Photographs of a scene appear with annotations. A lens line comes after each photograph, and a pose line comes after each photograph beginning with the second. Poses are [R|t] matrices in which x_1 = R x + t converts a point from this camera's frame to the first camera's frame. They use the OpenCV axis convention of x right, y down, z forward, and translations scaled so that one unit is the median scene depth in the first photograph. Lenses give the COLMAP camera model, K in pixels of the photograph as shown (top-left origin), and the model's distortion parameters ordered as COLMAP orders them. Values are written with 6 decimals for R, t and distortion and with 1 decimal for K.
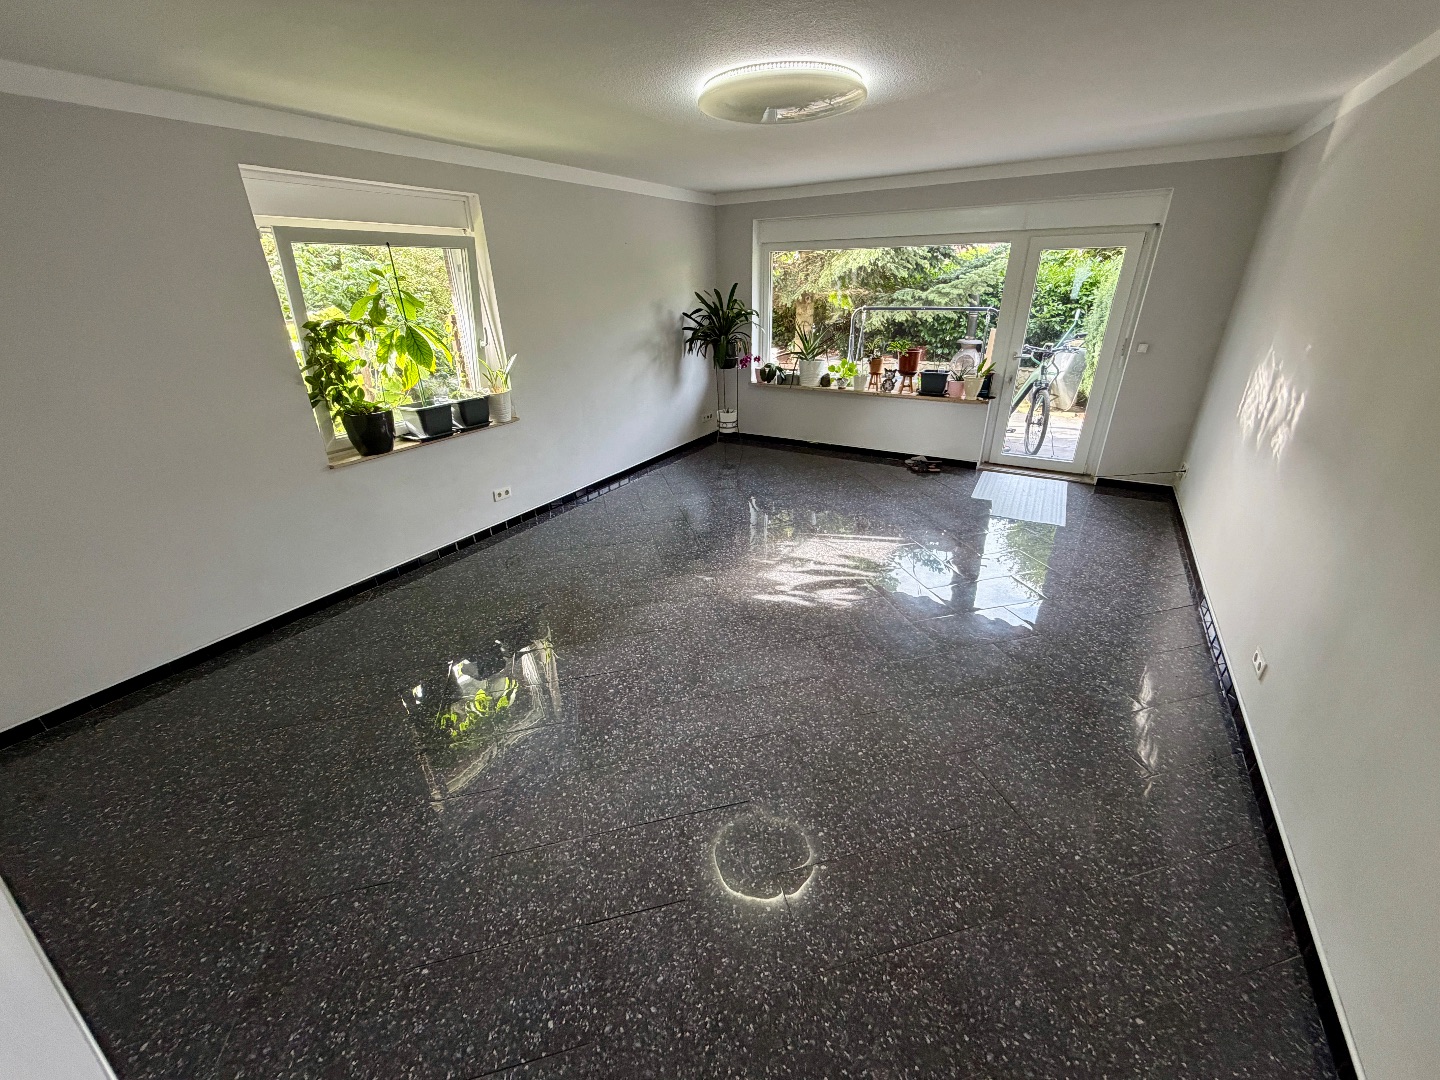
lens RADIAL K [[575.6, 0, 716.7], [0, 575.6, 539.9], [0, 0, 1]] dist [-0.003459, 0.000152]
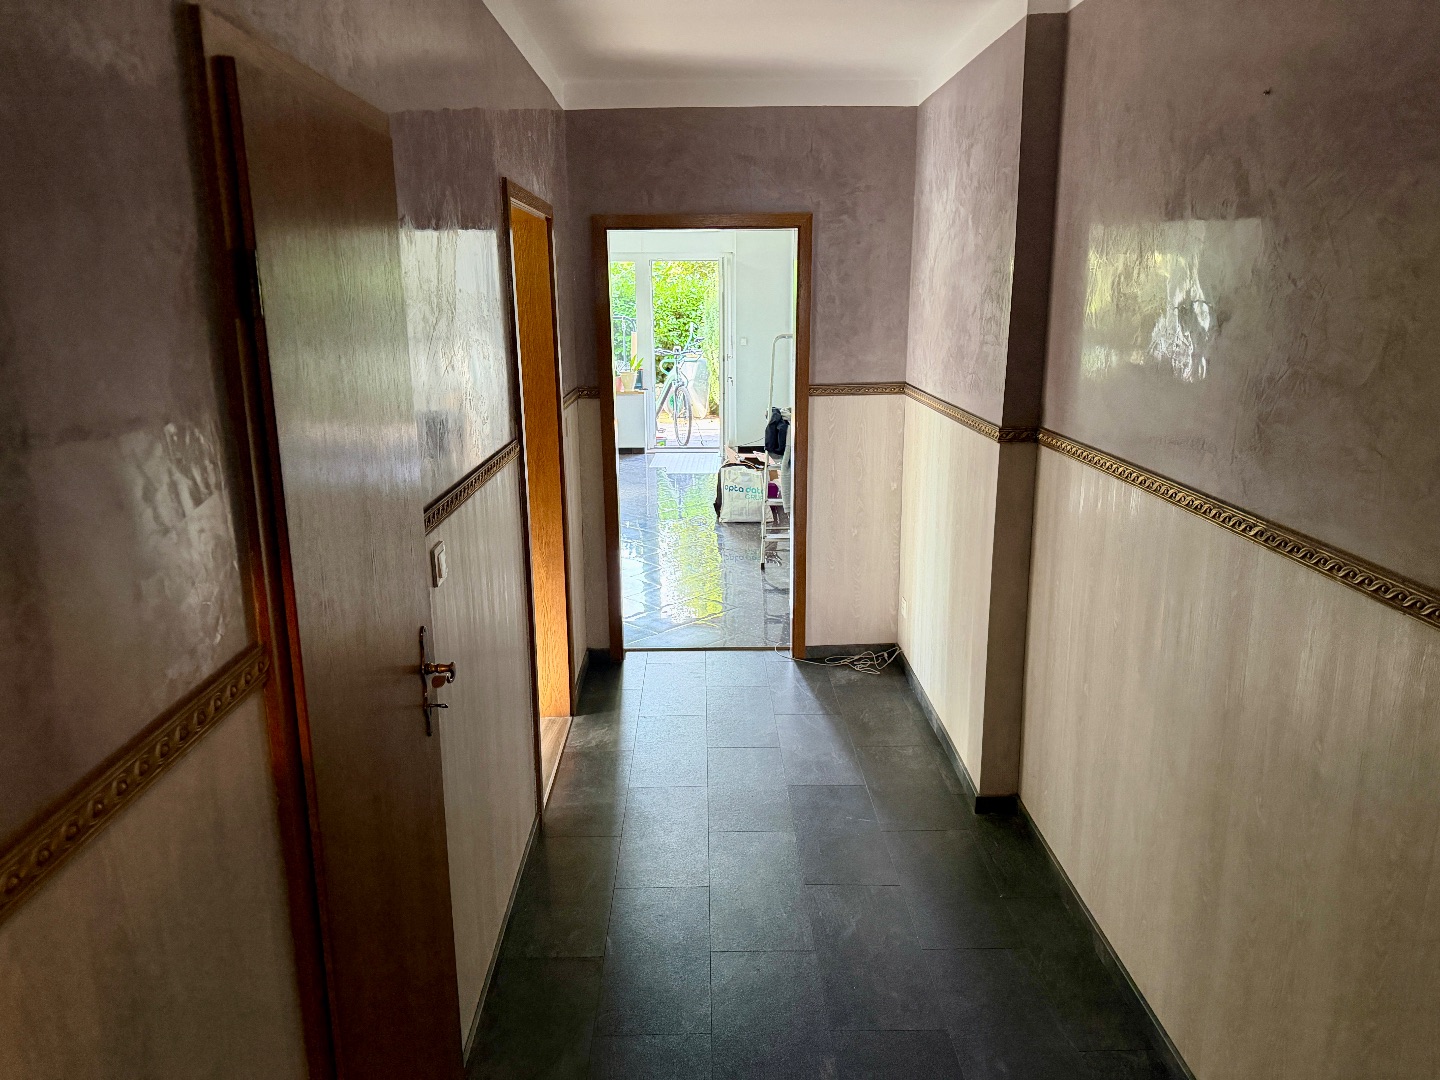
lens RADIAL K [[1000.9, 0, 719.0], [0, 1000.9, 543.0], [0, 0, 1]] dist [0.004080, 0.000124]
pose [[0.845561, -0.124283, 0.519211, -0.298807], [0.219109, 0.967633, -0.125208, 0.210052], [-0.486844, 0.219634, 0.845425, -0.437840]]
